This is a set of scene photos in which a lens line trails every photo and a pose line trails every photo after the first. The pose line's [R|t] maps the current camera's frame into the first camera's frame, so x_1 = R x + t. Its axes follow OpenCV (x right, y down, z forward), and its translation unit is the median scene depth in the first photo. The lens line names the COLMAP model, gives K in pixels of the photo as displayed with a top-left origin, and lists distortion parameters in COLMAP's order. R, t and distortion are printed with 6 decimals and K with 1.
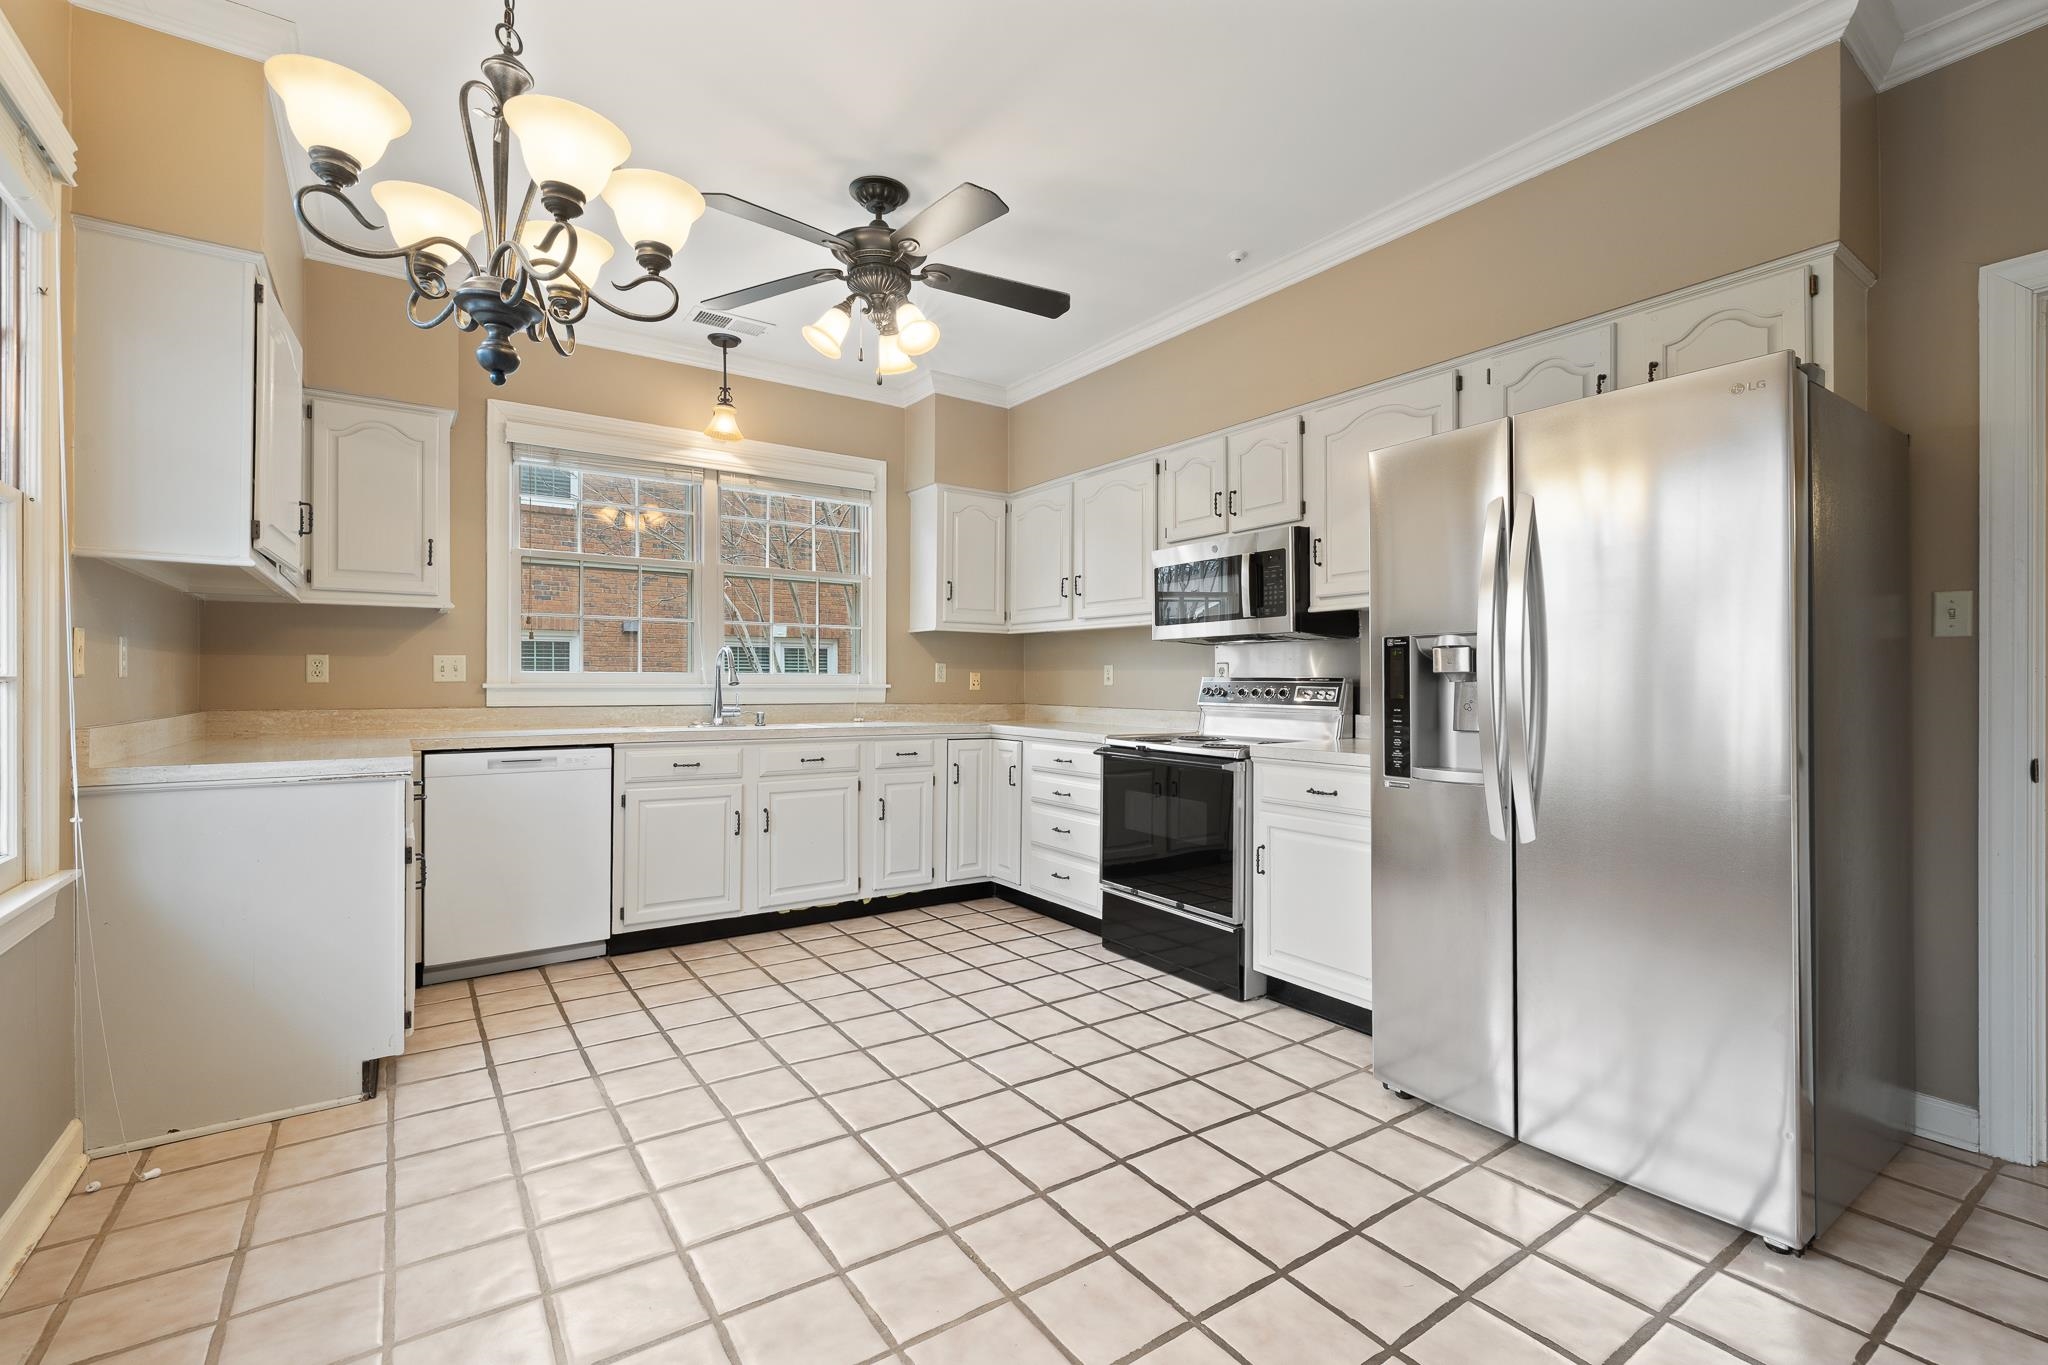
lens RADIAL K [[870.1, 0, 1033.7], [0, 870.1, 690.5], [0, 0, 1]] dist [-0.001062, 0.000111]
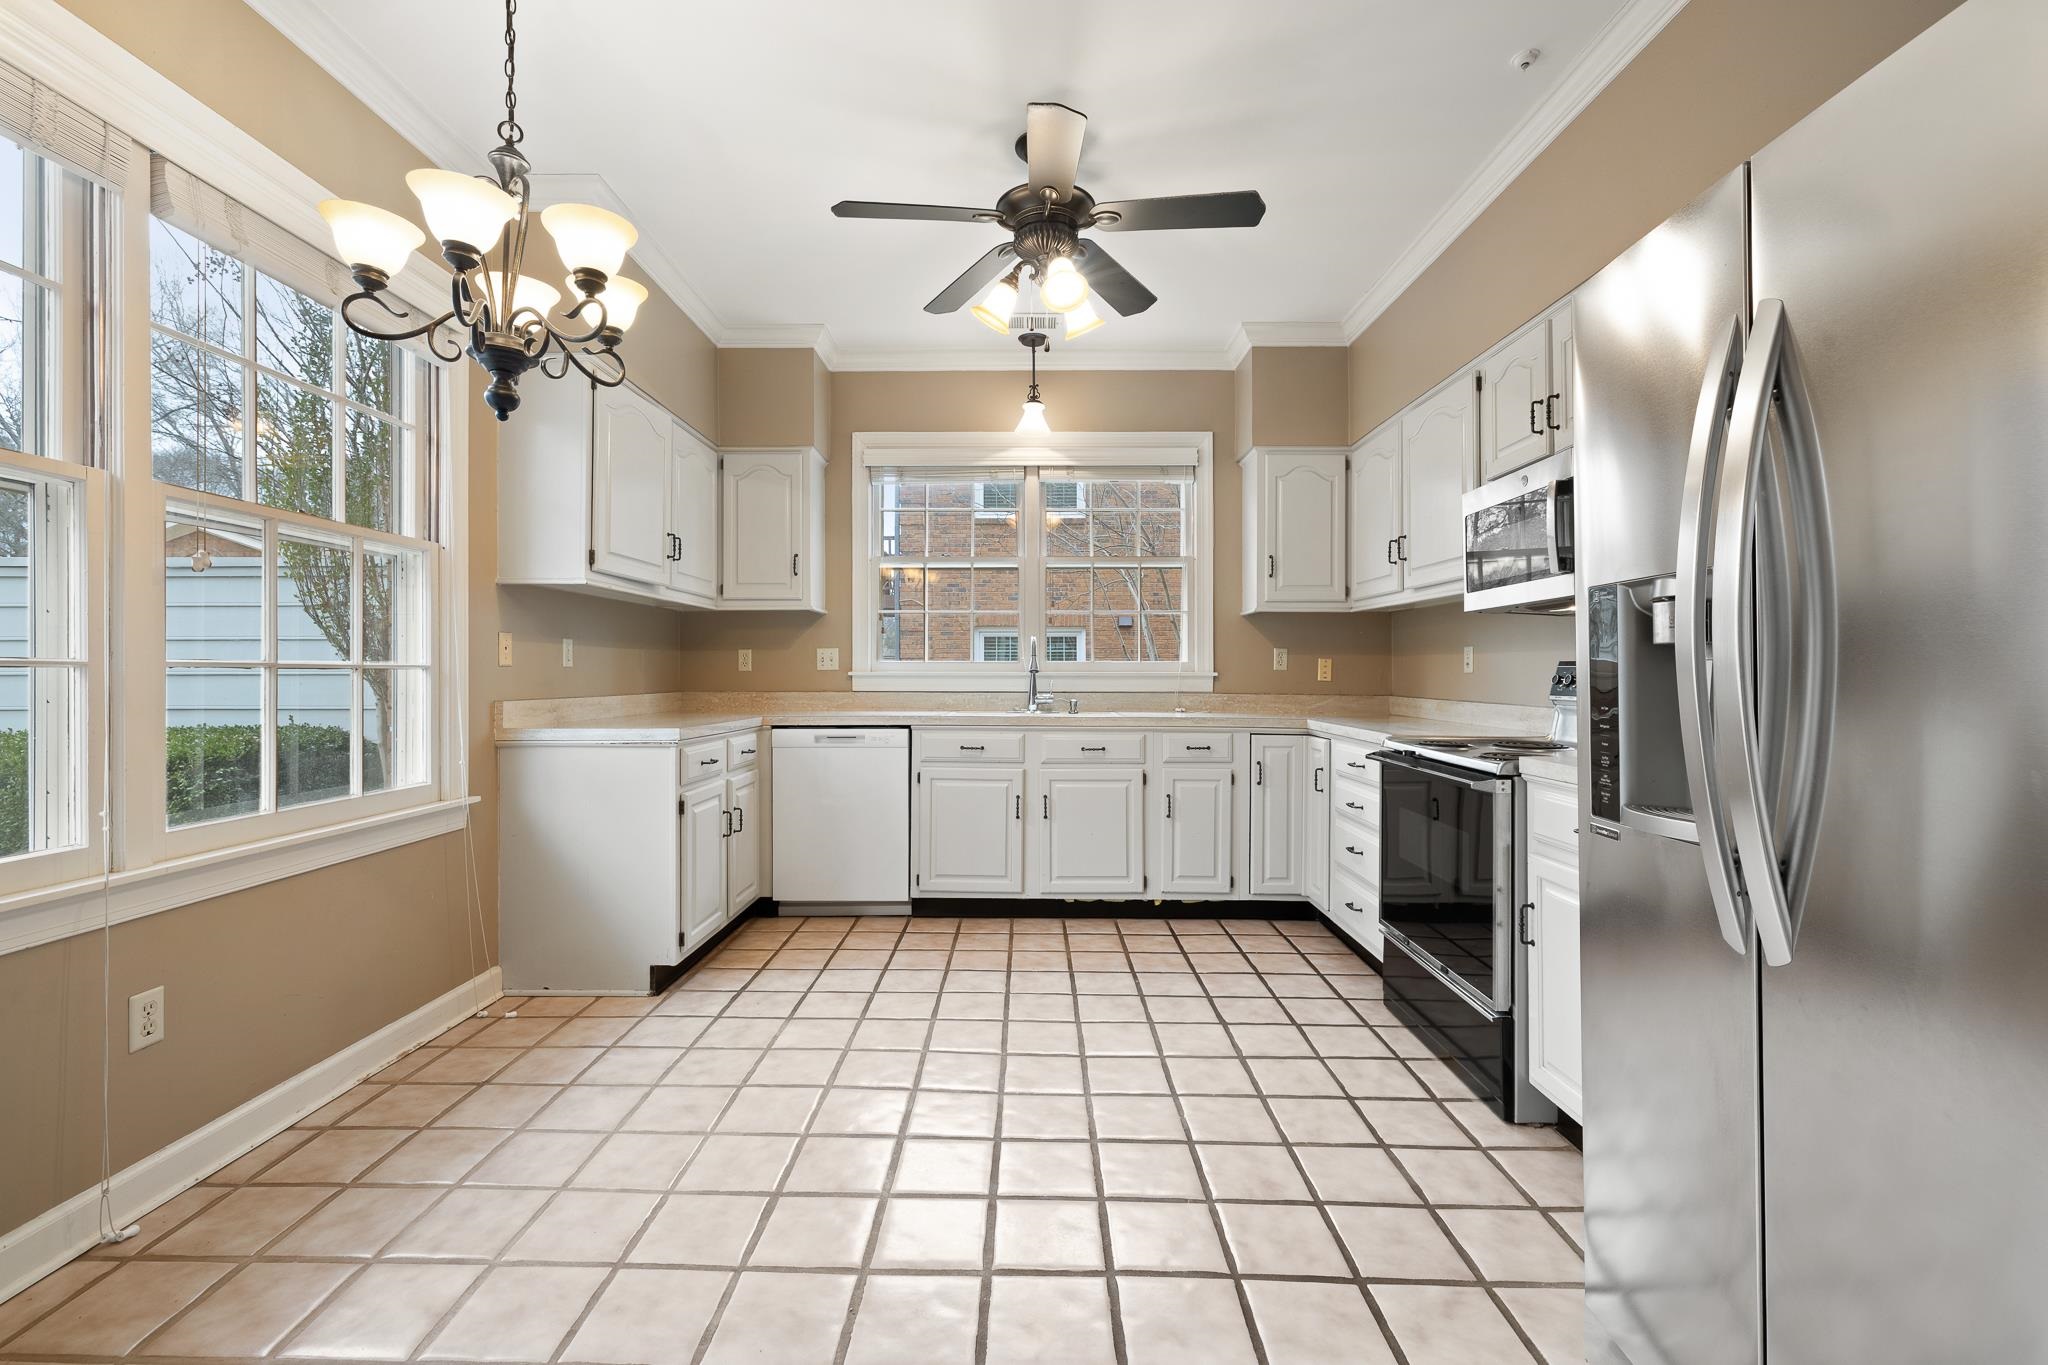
lens RADIAL K [[870.1, 0, 1022.7], [0, 870.1, 678.4], [0, 0, 1]] dist [-0.001062, 0.000111]
pose [[0.818988, 0.002070, -0.573807, 0.272532], [-0.003619, 0.999992, -0.001557, 0.002342], [0.573799, 0.003352, 0.818989, 0.172992]]
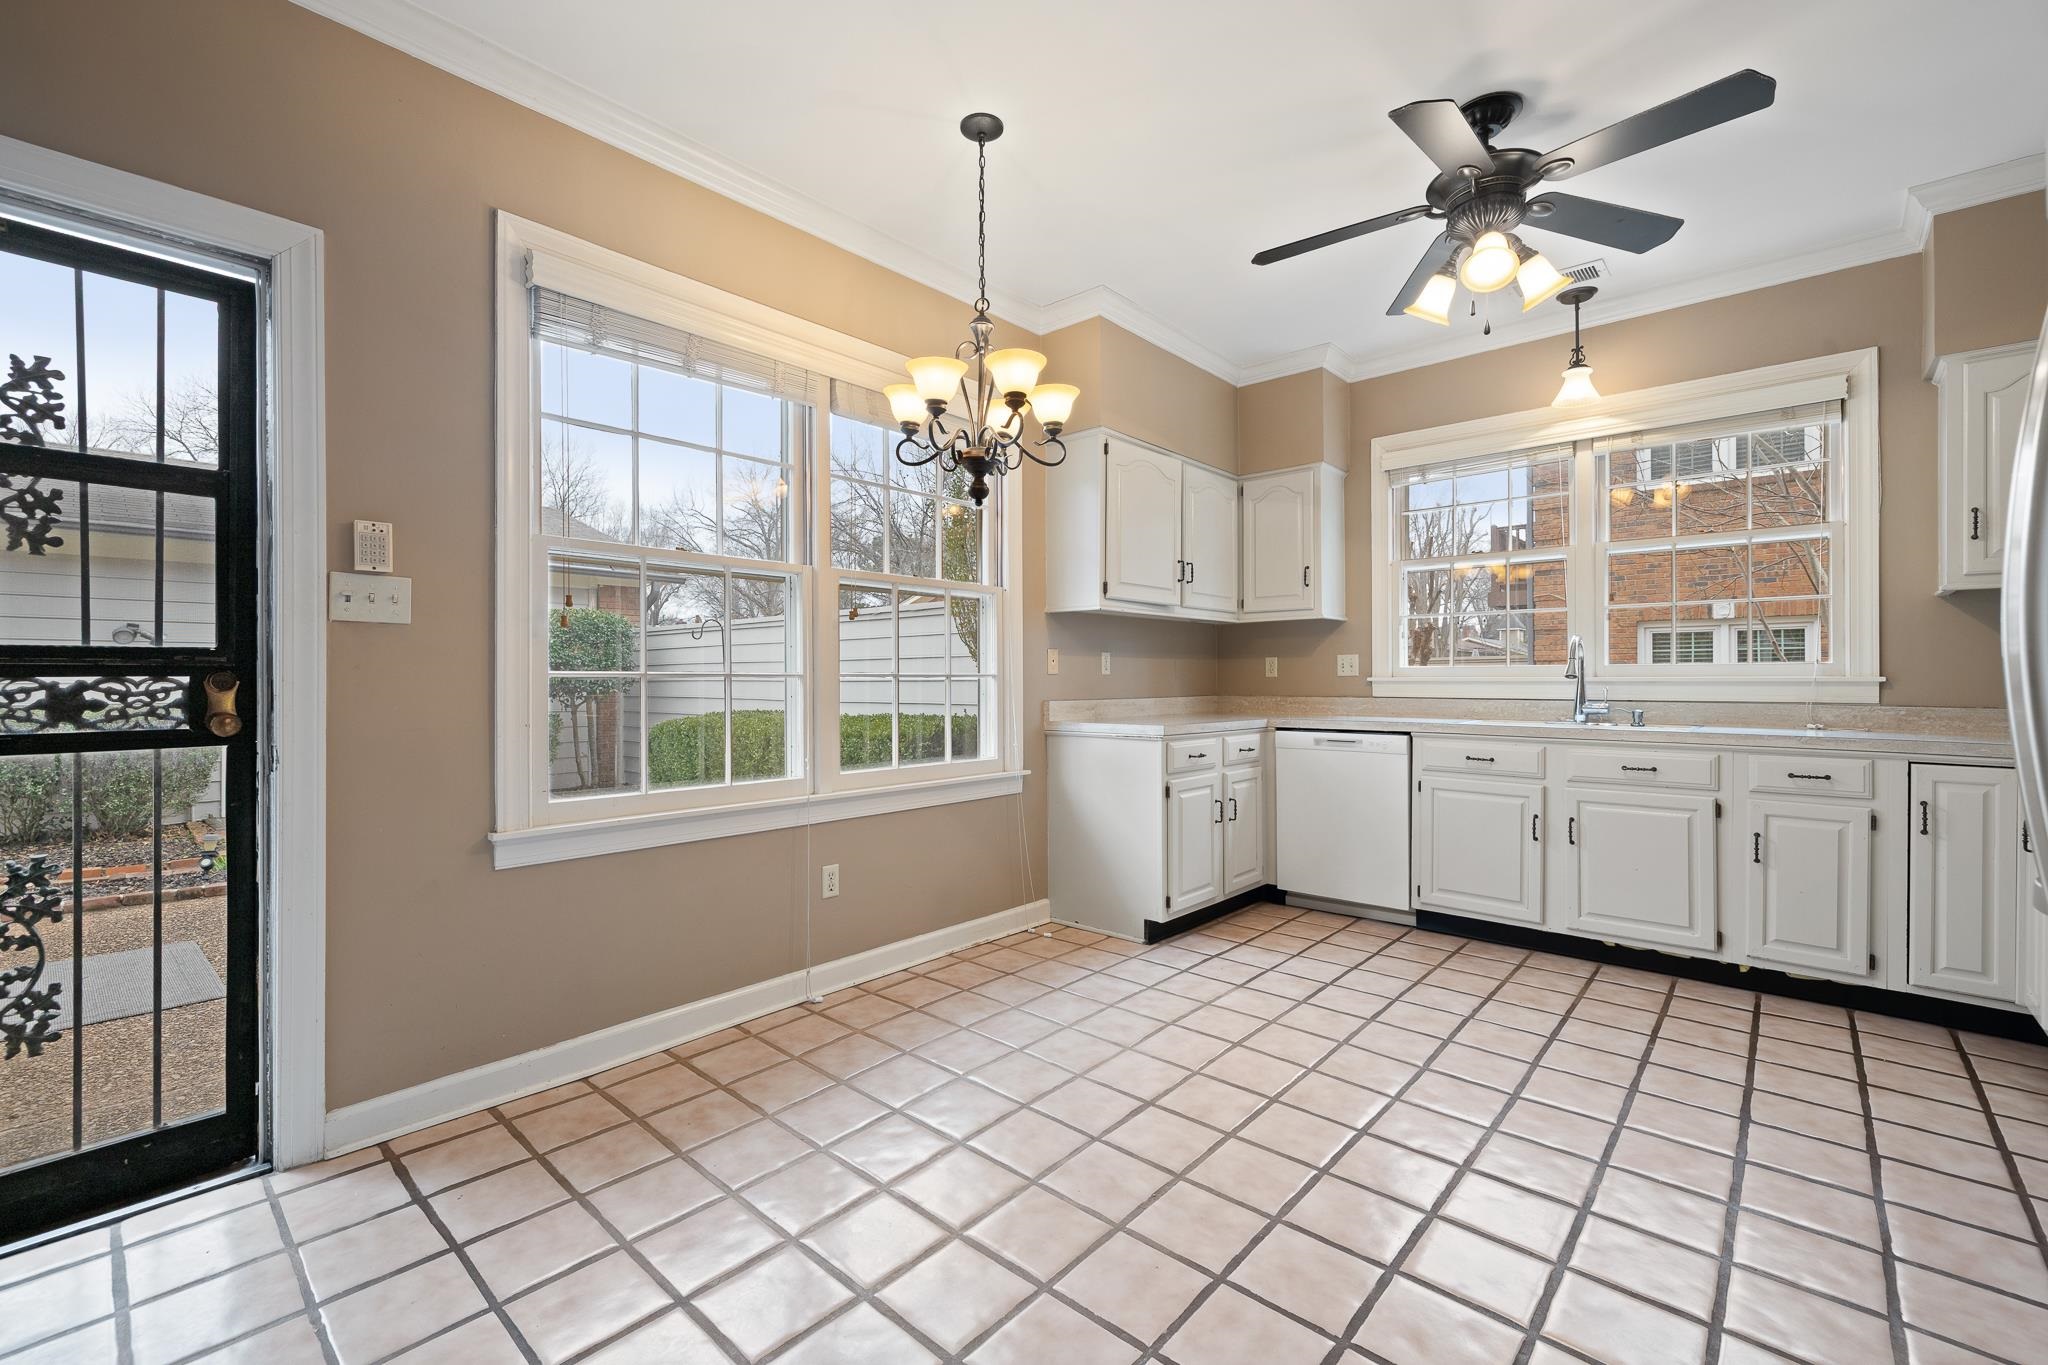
lens RADIAL K [[870.1, 0, 1030.2], [0, 870.1, 688.1], [0, 0, 1]] dist [-0.001062, 0.000111]
pose [[0.241819, 0.008026, -0.970288, 0.453654], [-0.004976, 0.999963, 0.007031, 0.000884], [0.970309, 0.003128, 0.241850, 0.275587]]
